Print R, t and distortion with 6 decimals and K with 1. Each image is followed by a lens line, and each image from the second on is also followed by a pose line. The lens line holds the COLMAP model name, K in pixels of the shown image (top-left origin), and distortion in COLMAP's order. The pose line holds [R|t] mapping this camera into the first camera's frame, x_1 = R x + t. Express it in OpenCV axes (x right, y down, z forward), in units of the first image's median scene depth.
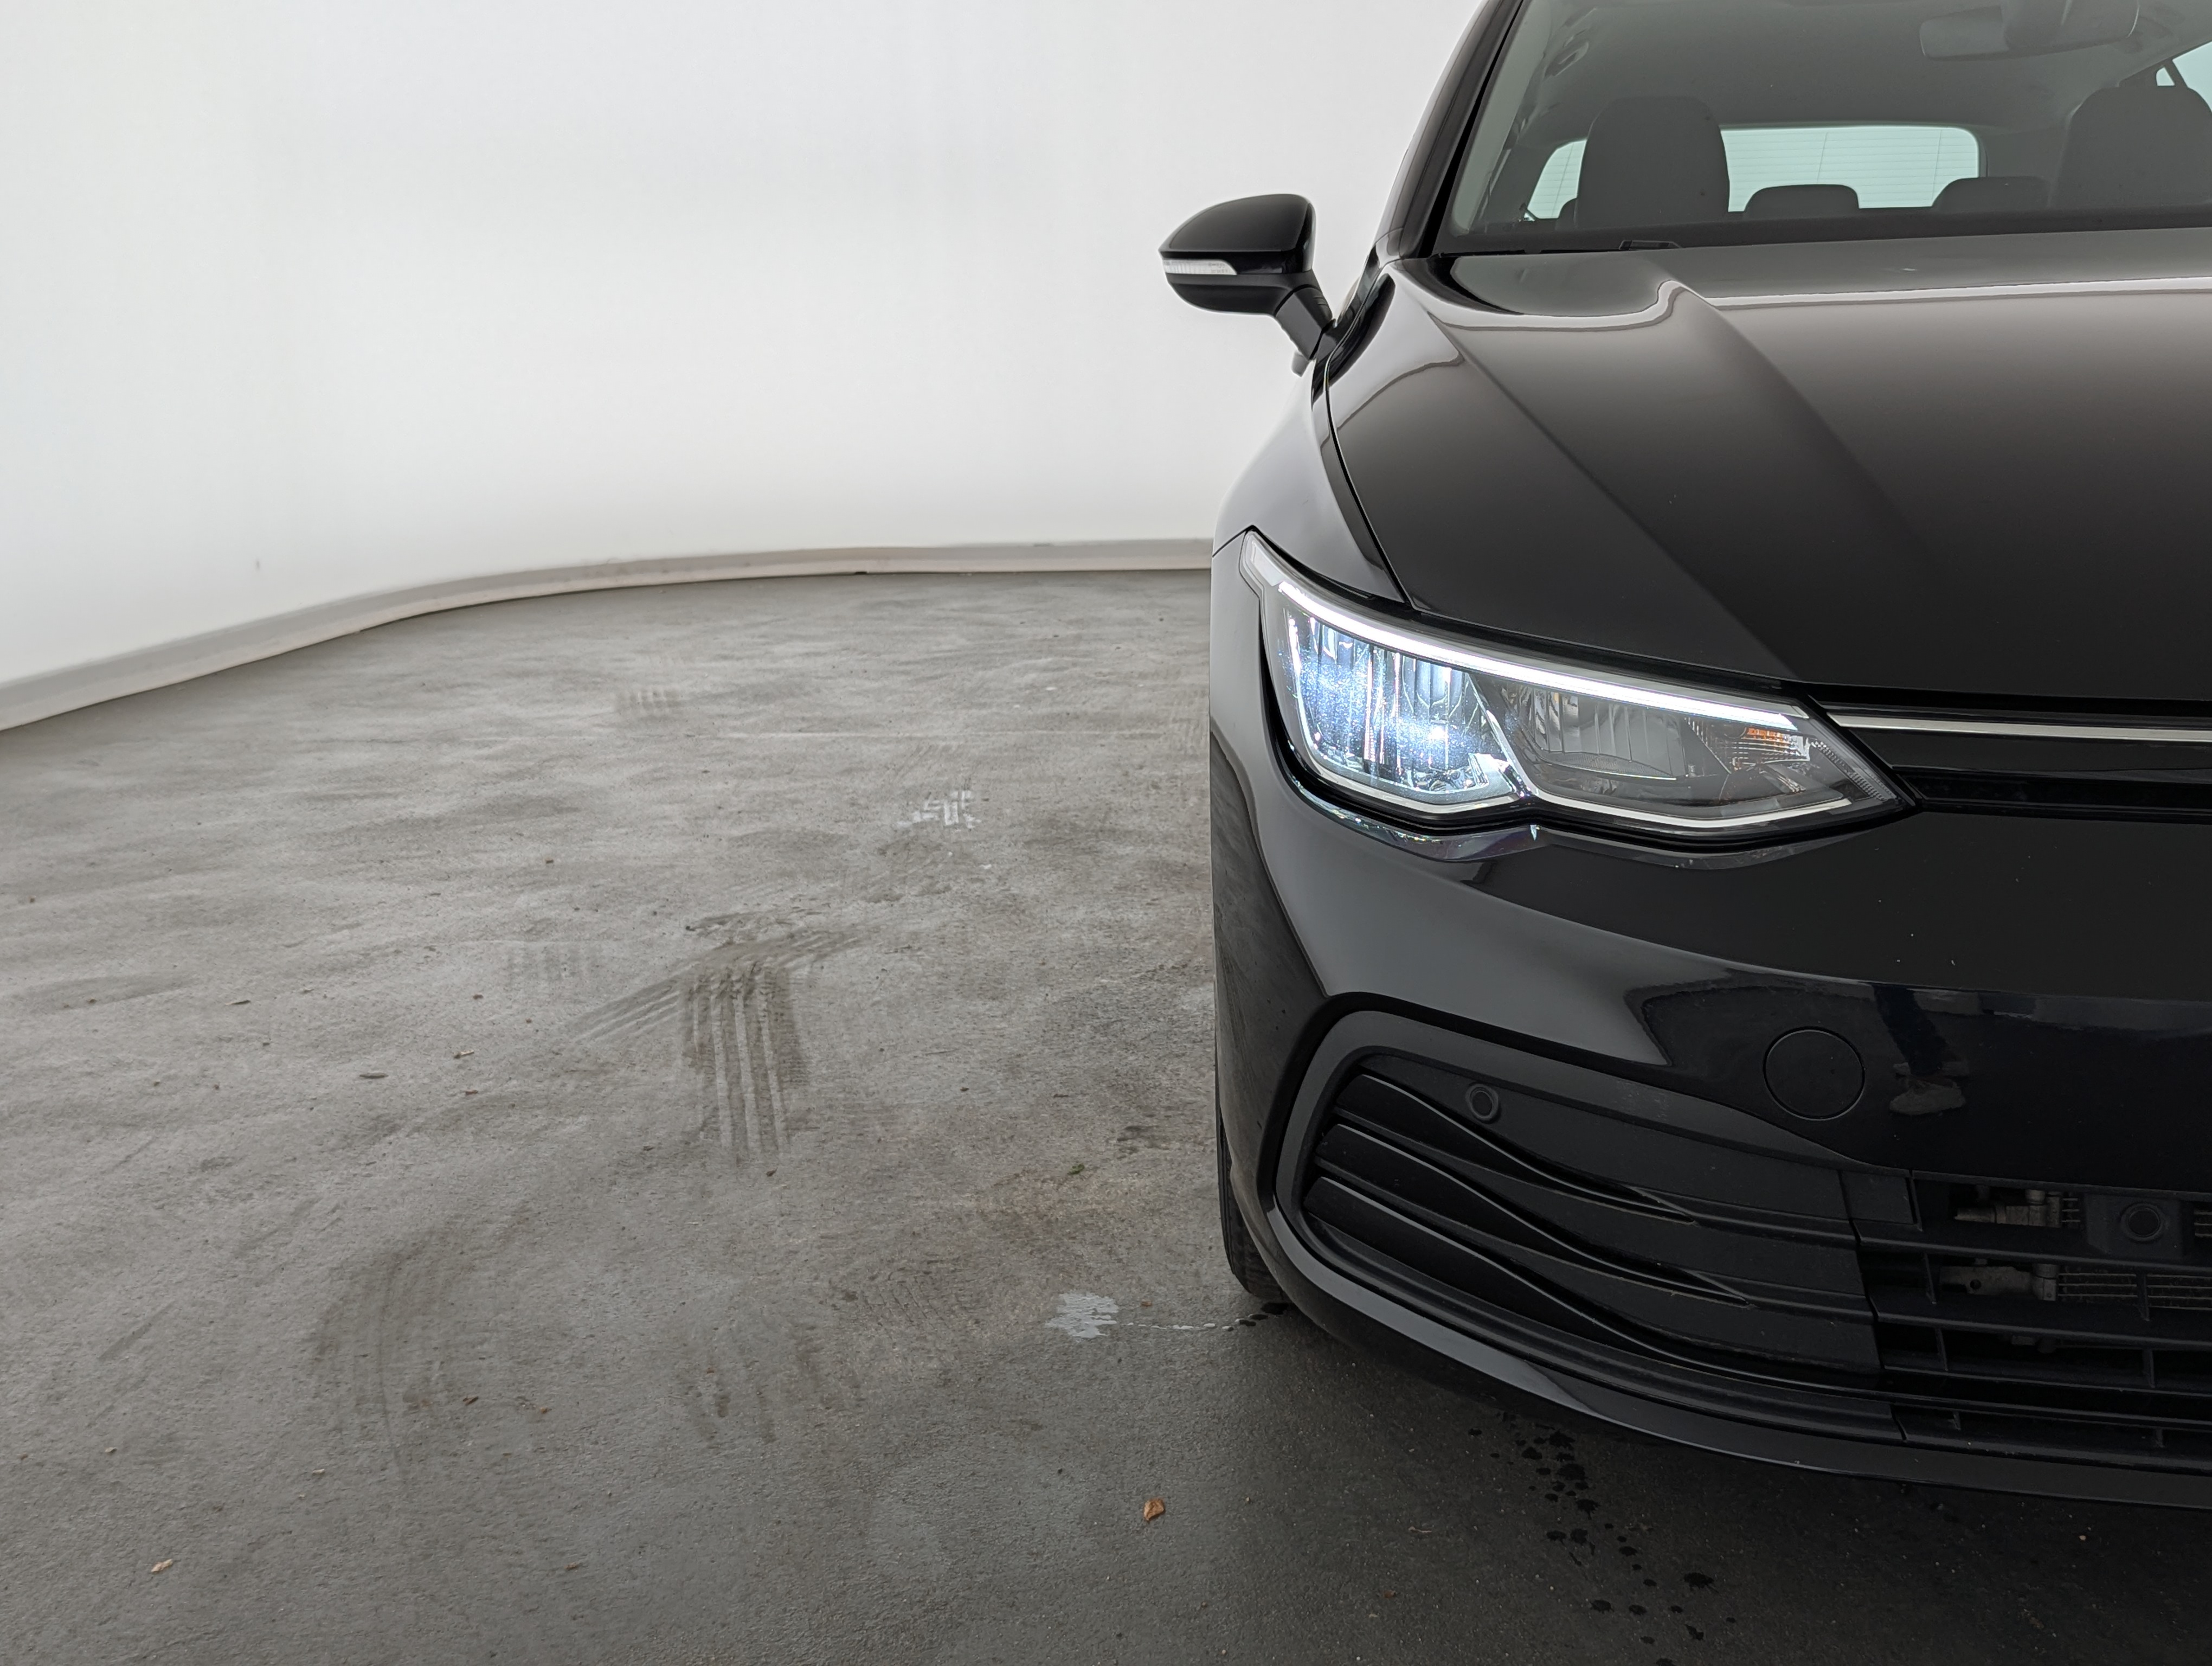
lens RADIAL K [[2172.3, 0, 1278.2], [0, 2172.3, 805.5], [0, 0, 1]] dist [0.120647, -0.352574]
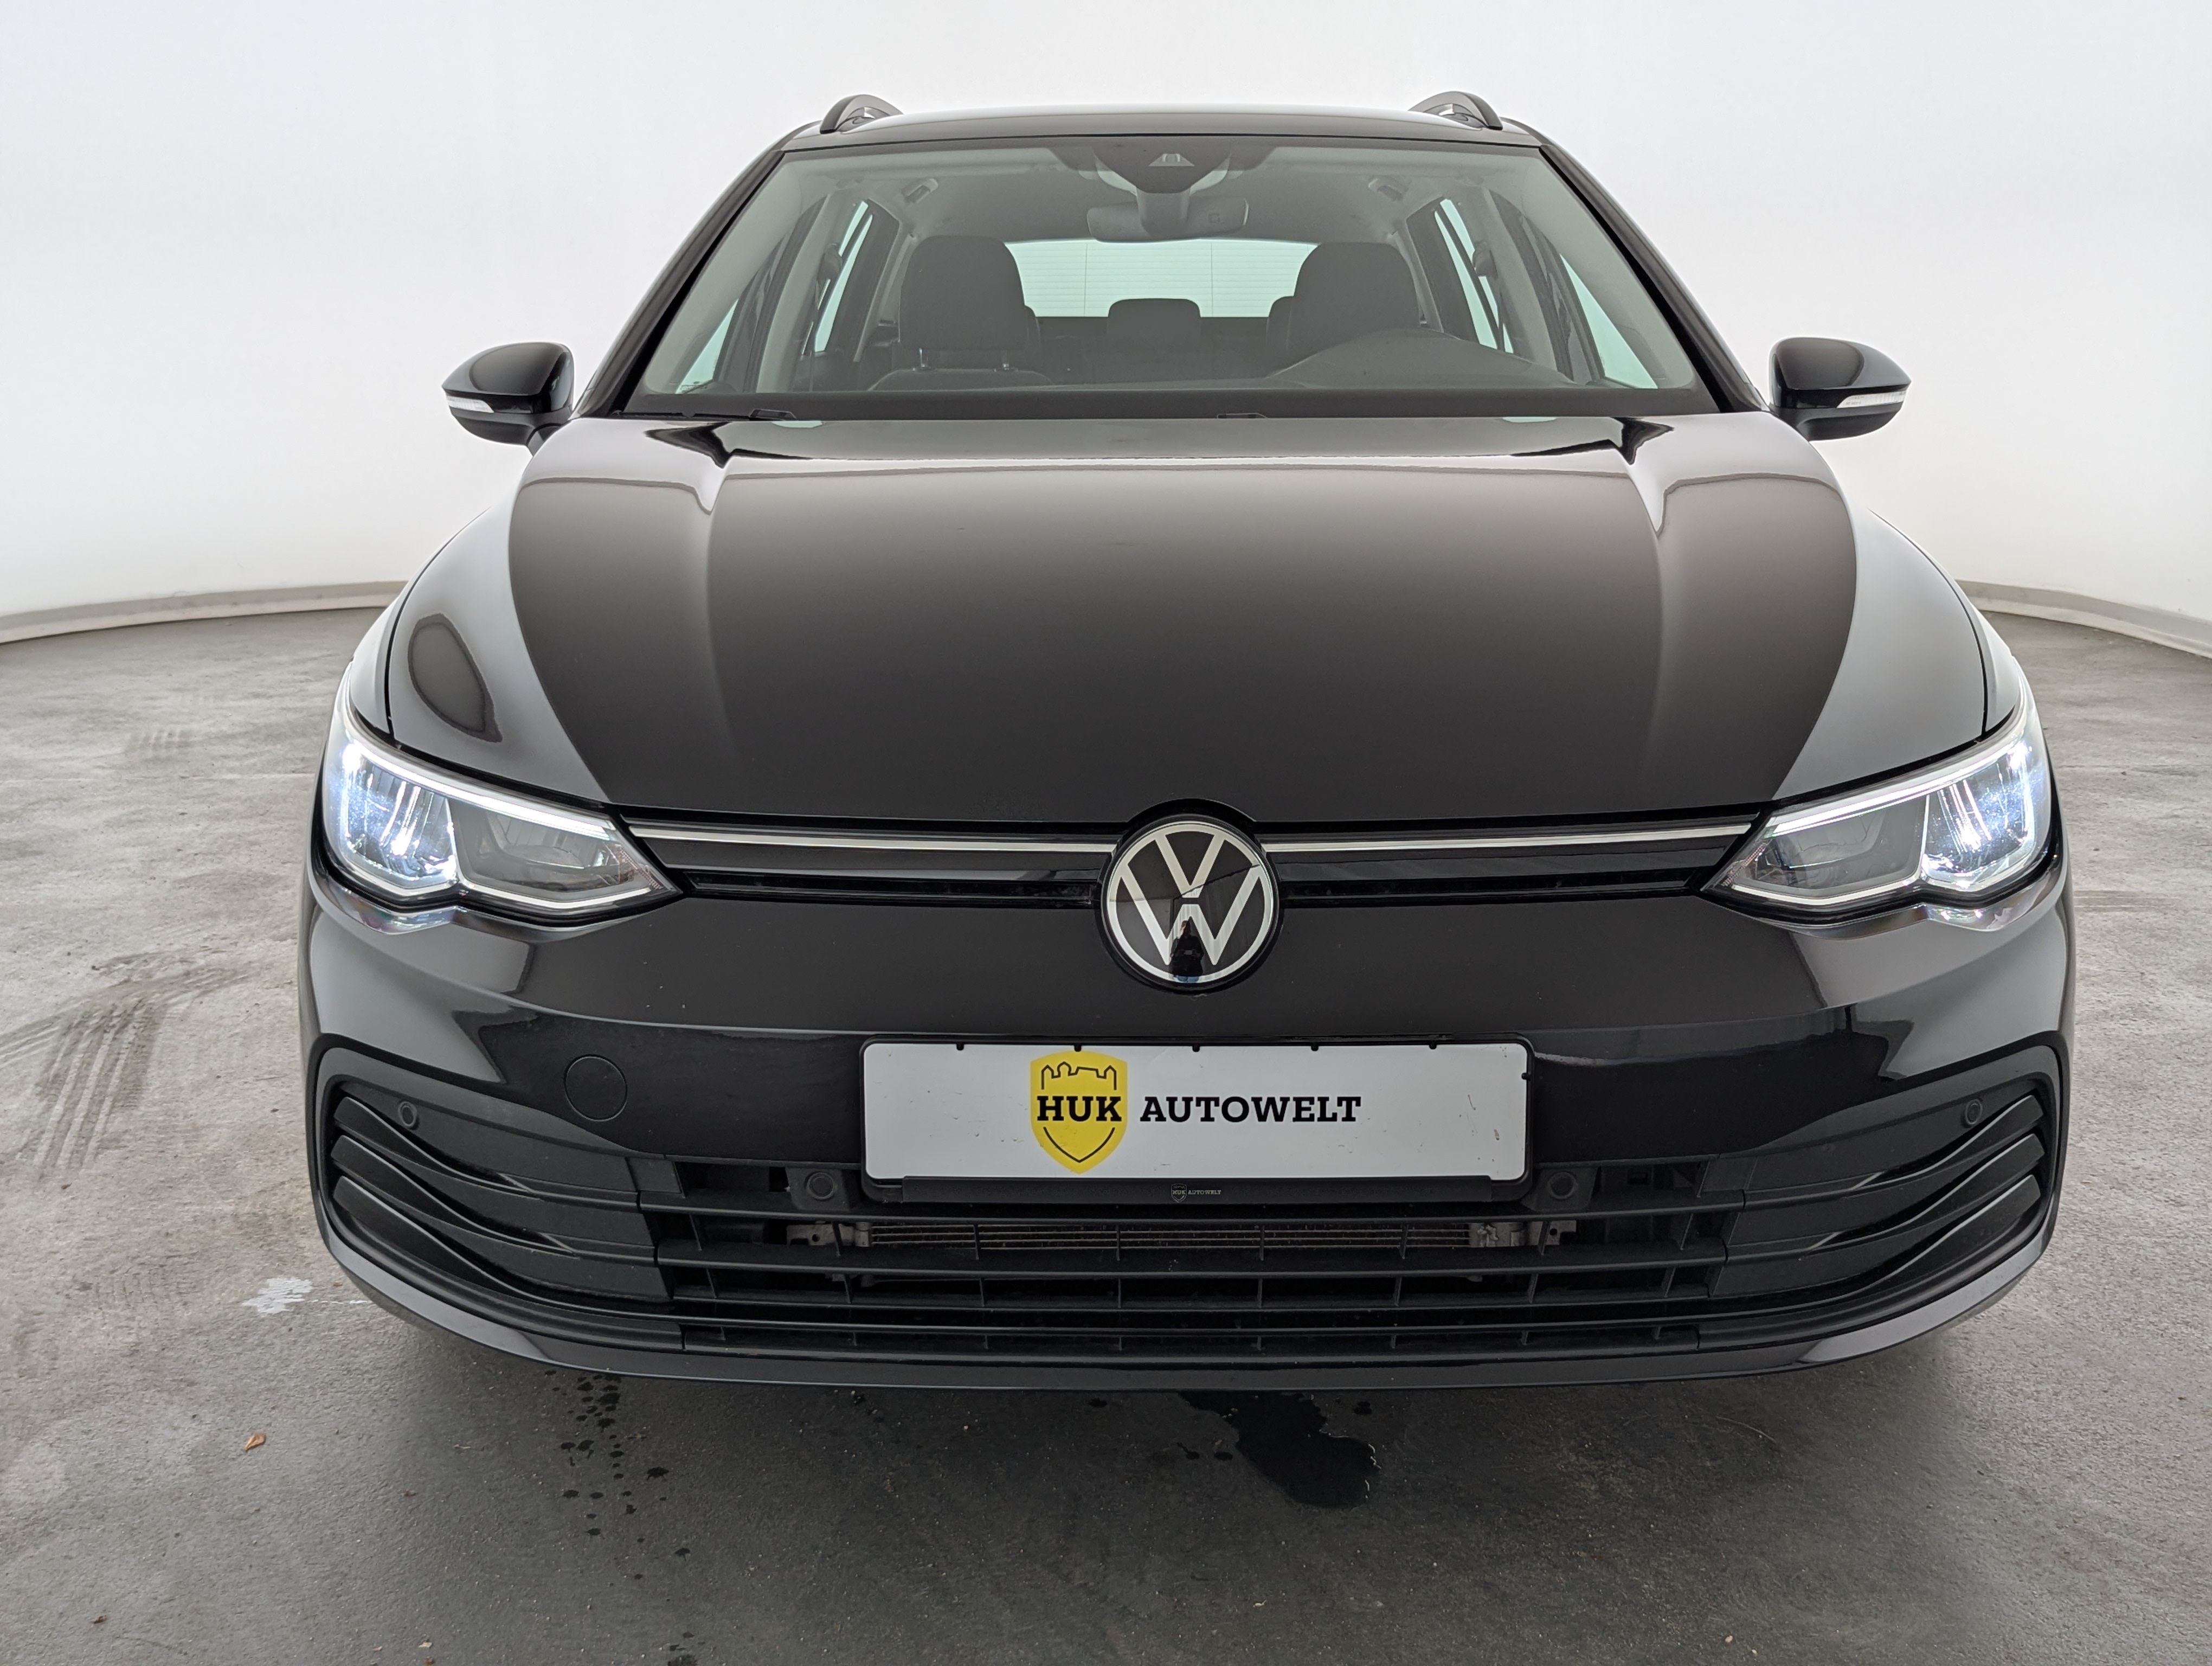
lens RADIAL K [[2107.9, 0, 1127.8], [0, 2107.9, 813.7], [0, 0, 1]] dist [0.027825, 0.008998]
pose [[0.994590, -0.008924, 0.103497, 0.181113], [0.009170, 0.999956, -0.001899, -0.019099], [-0.103475, 0.002838, 0.994628, -0.153124]]
